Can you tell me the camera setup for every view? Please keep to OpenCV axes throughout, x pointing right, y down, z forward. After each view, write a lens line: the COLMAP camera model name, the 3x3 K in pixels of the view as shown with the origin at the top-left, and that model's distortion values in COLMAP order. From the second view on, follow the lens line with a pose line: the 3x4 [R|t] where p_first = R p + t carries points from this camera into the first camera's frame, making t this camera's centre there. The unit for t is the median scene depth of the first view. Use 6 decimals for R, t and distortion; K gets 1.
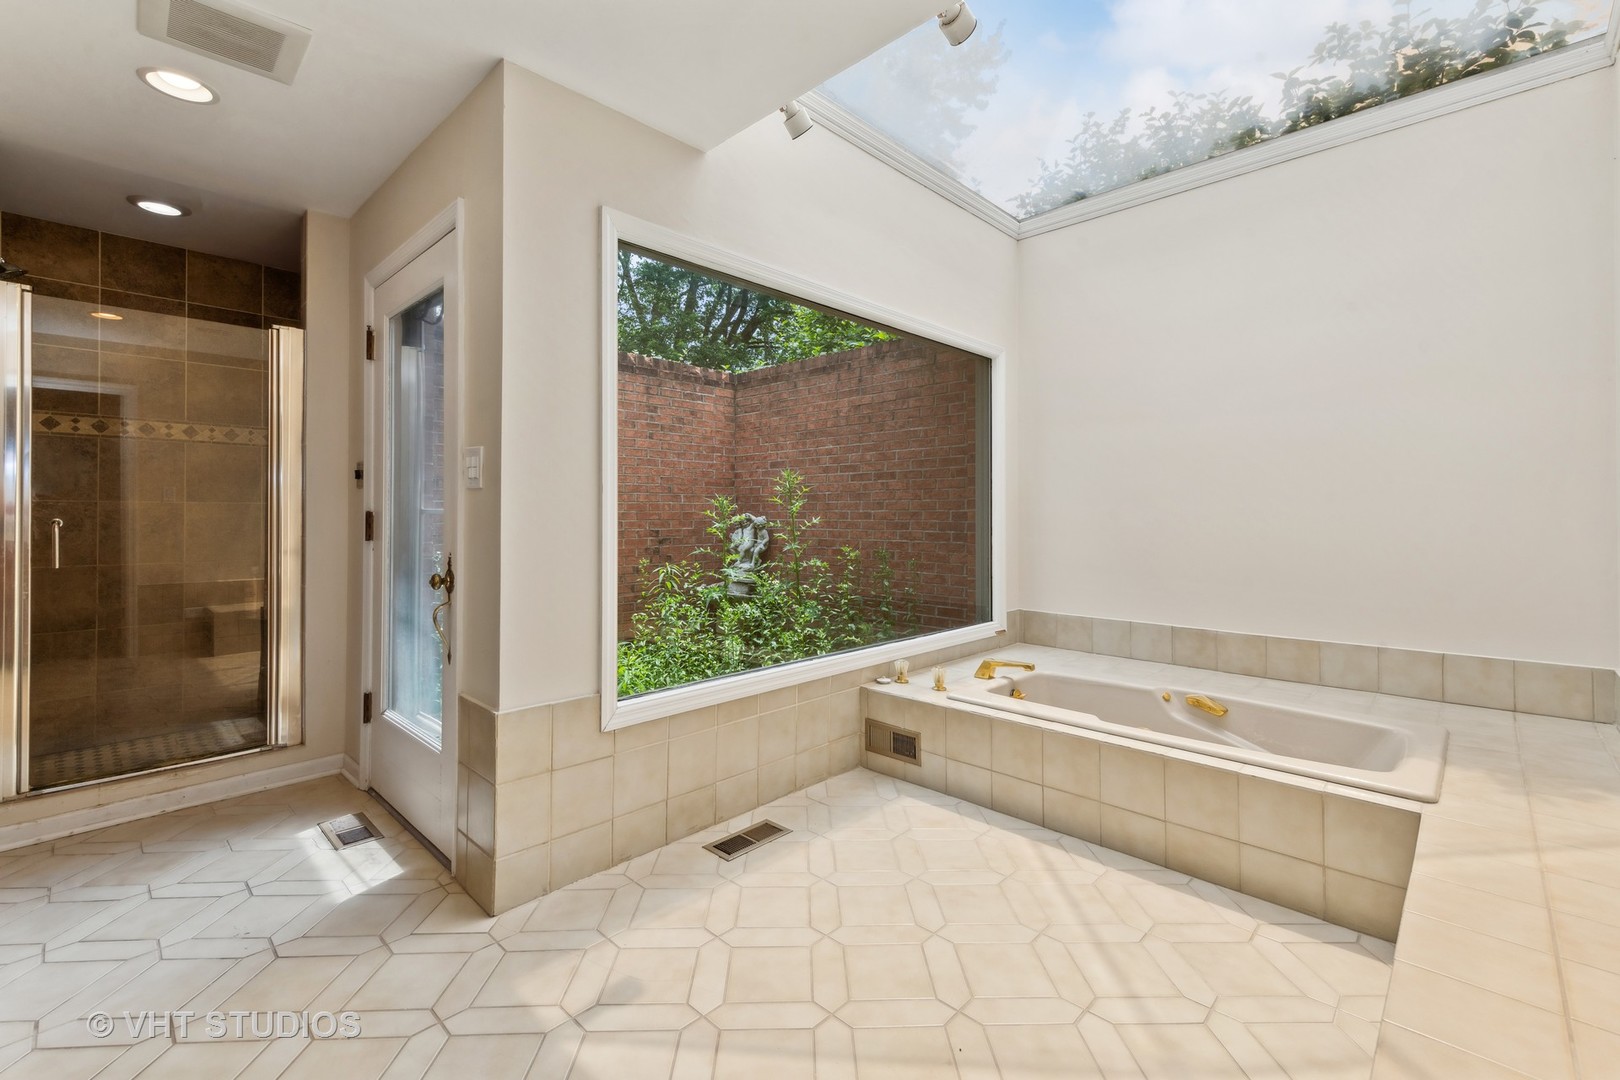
lens RADIAL K [[666.6, 0, 810.0], [0, 666.6, 540.0], [0, 0, 1]] dist [0.003041, -0.000646]
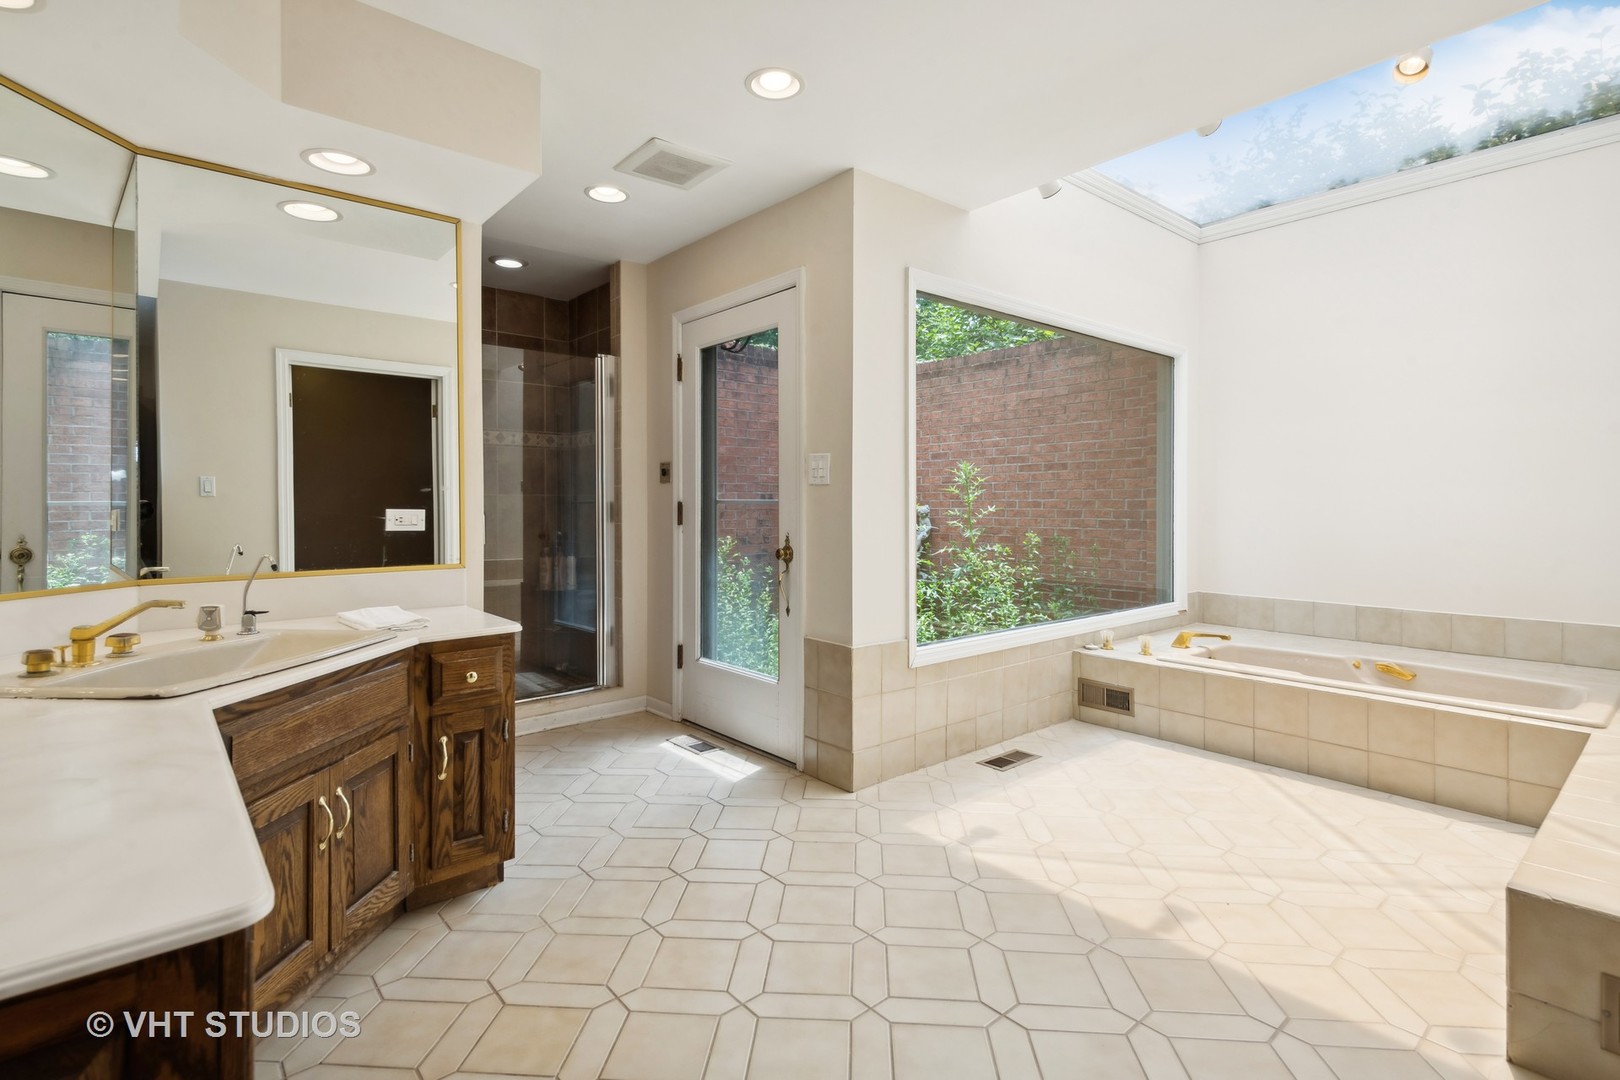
lens RADIAL K [[727.7, 0, 808.7], [0, 727.7, 542.3], [0, 0, 1]] dist [-0.002460, -0.000560]
pose [[0.993915, 0.003820, -0.110084, -0.244824], [-0.002235, 0.999892, 0.014519, 0.012701], [0.110127, -0.014185, 0.993816, -0.311043]]
